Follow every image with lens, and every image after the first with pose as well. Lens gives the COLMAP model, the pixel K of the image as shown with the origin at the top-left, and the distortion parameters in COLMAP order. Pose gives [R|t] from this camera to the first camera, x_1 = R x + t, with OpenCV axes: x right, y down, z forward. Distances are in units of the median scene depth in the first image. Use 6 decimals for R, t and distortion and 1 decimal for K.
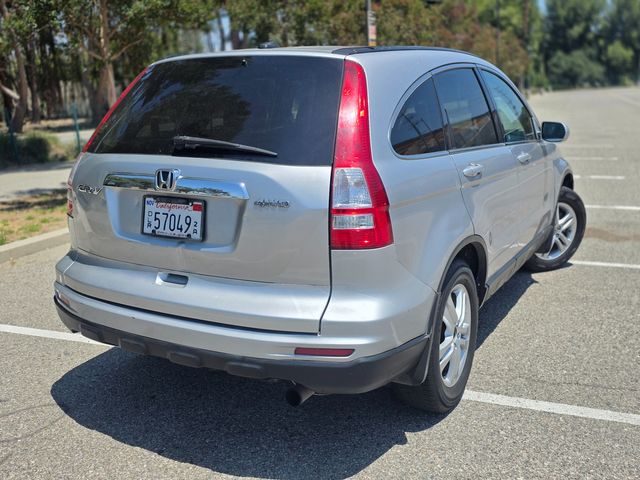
lens RADIAL K [[650.6, 0, 322.8], [0, 650.6, 234.2], [0, 0, 1]] dist [0.097758, -0.136665]
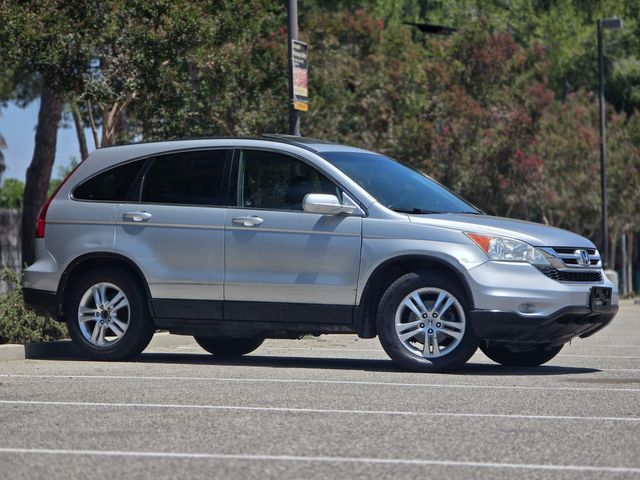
lens RADIAL K [[2150.6, 0, 320.0], [0, 2150.6, 240.0], [0, 0, 1]] dist [0.210876, 1.787927]
pose [[0.994174, 0.030686, 0.103326, -0.361739], [-0.005550, 0.971921, -0.235241, 0.908069], [-0.107643, 0.233297, 0.966429, -2.566098]]
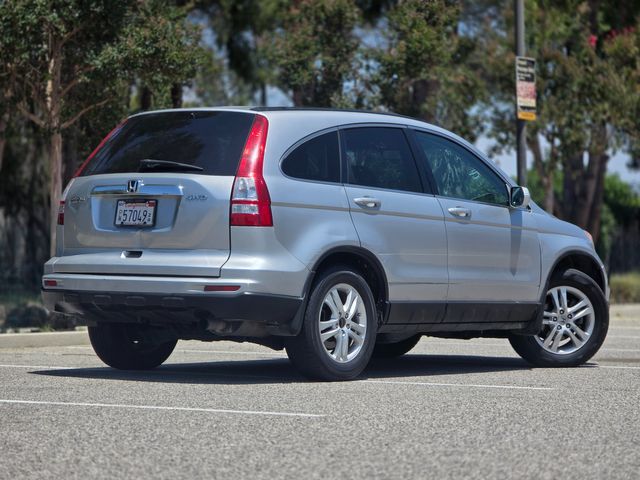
lens RADIAL K [[2150.6, 0, 320.0], [0, 2150.6, 240.0], [0, 0, 1]] dist [0.210876, 1.787927]
pose [[0.988972, 0.028359, -0.145363, 0.891761], [-0.060292, 0.973576, -0.220259, 1.077880], [0.135275, 0.226594, 0.964549, -3.624232]]
